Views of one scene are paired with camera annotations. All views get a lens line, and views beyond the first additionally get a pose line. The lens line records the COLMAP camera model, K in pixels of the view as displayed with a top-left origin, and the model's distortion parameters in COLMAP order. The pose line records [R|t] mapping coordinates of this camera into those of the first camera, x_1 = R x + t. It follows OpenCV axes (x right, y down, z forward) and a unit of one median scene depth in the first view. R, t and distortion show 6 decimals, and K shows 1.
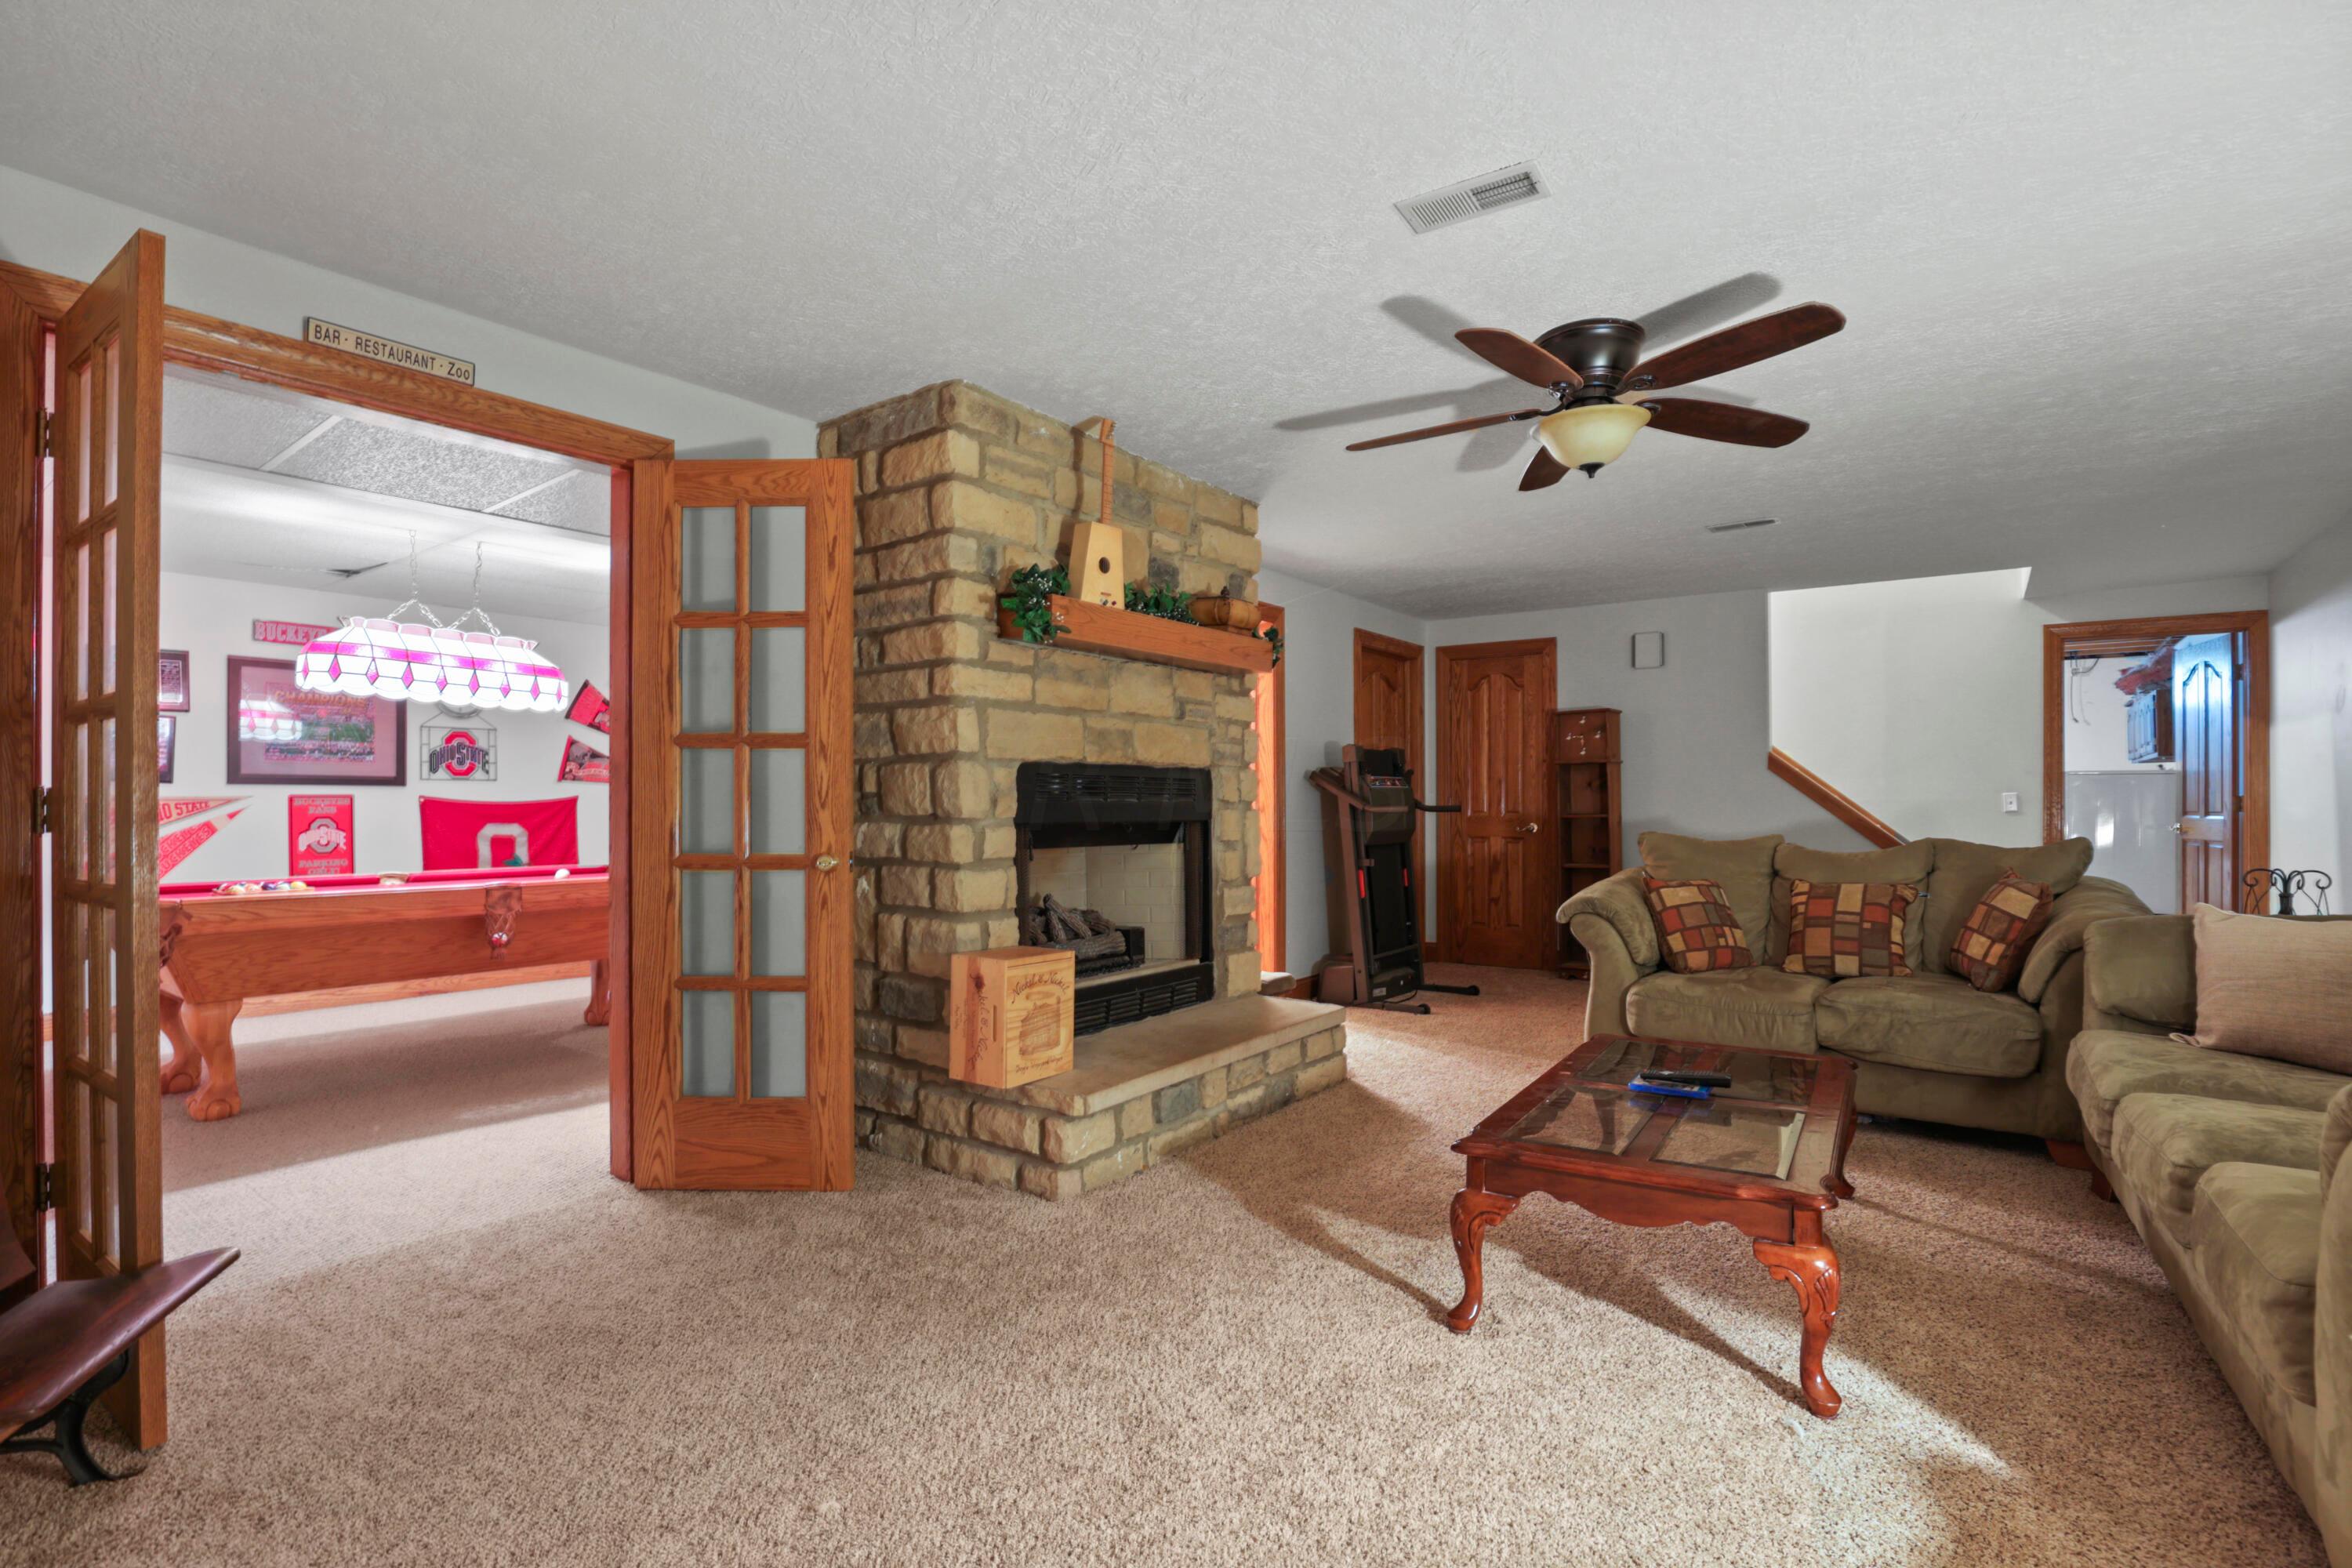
lens RADIAL K [[1123.5, 0, 1170.2], [0, 1123.5, 795.5], [0, 0, 1]] dist [-0.031482, -0.000166]
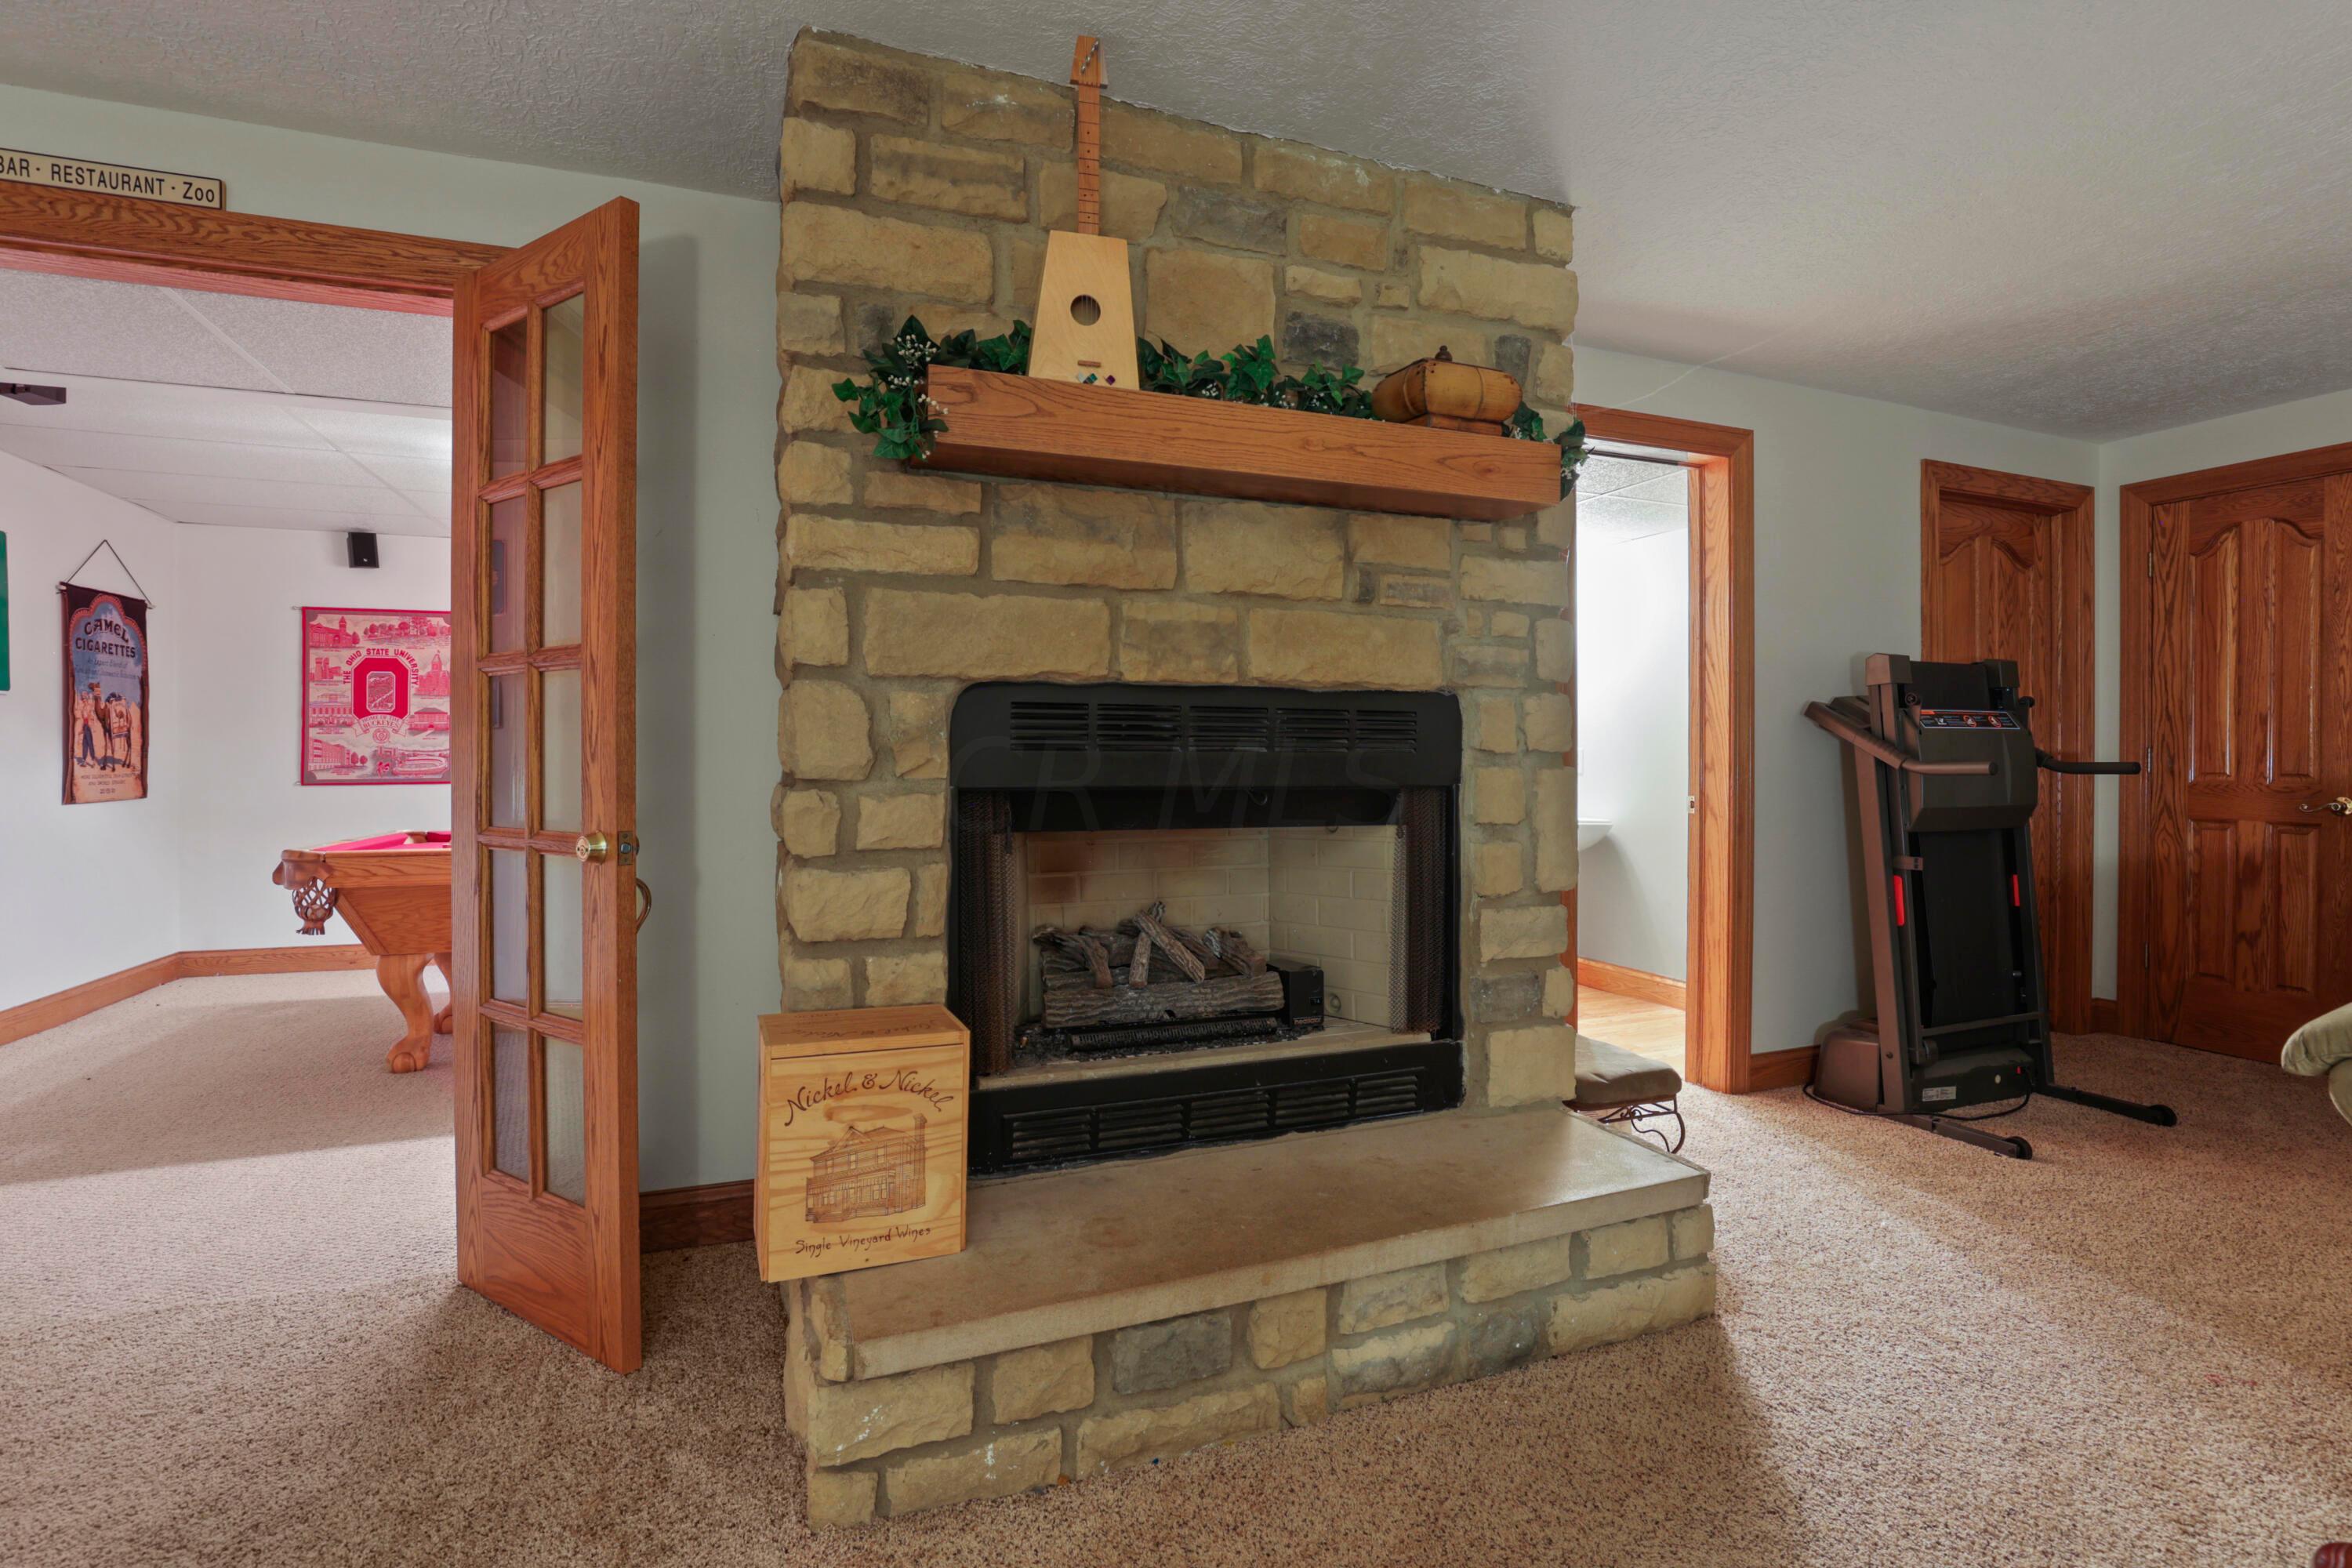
lens RADIAL K [[1091.5, 0, 1179.1], [0, 1091.5, 768.1], [0, 0, 1]] dist [-0.039959, 0.008140]
pose [[0.842104, 0.005847, -0.539284, 0.220426], [0.002113, 0.999898, 0.014141, 0.005721], [0.539311, -0.013048, 0.842005, 0.497525]]
